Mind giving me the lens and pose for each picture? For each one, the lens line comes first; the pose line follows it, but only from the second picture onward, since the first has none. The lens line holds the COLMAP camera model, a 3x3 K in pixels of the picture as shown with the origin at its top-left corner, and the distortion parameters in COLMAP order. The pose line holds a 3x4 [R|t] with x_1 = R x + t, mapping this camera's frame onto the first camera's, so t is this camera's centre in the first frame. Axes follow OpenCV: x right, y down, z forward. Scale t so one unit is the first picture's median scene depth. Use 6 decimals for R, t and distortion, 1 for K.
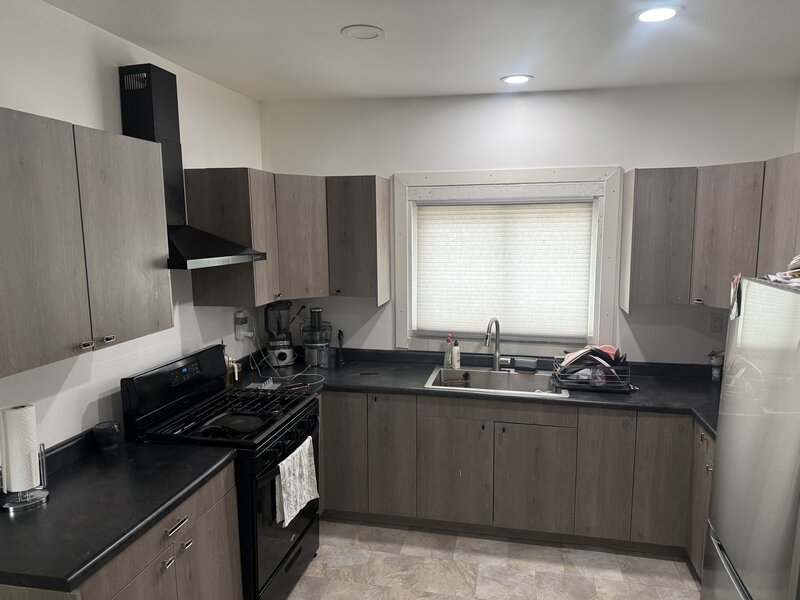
lens RADIAL K [[553.0, 0, 404.0], [0, 553.0, 301.6], [0, 0, 1]] dist [0.107000, -0.170068]
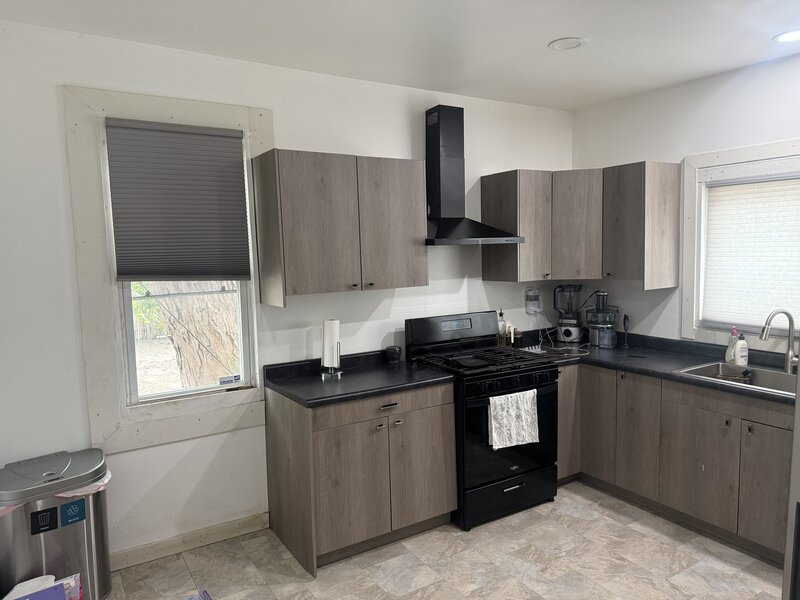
lens RADIAL K [[553.0, 0, 404.0], [0, 553.0, 301.6], [0, 0, 1]] dist [0.107000, -0.170068]
pose [[0.690490, 0.056598, -0.721124, 0.394421], [-0.072202, 0.997348, 0.009143, 0.052965], [0.719729, 0.045753, 0.692746, -0.026494]]
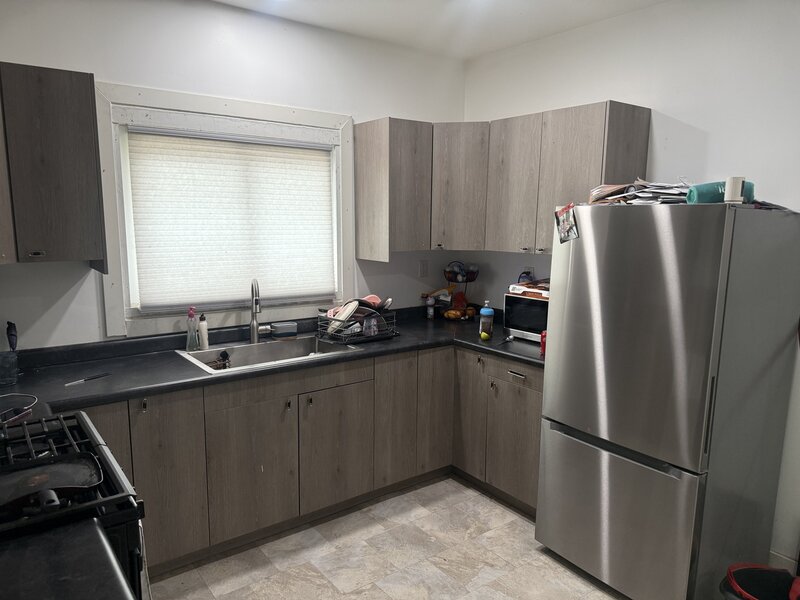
lens RADIAL K [[553.0, 0, 404.0], [0, 553.0, 301.6], [0, 0, 1]] dist [0.107000, -0.170068]
pose [[0.664776, -0.103459, 0.739844, -0.318797], [0.089796, 0.994249, 0.058351, 0.035267], [-0.741627, 0.027645, 0.670243, 0.279232]]
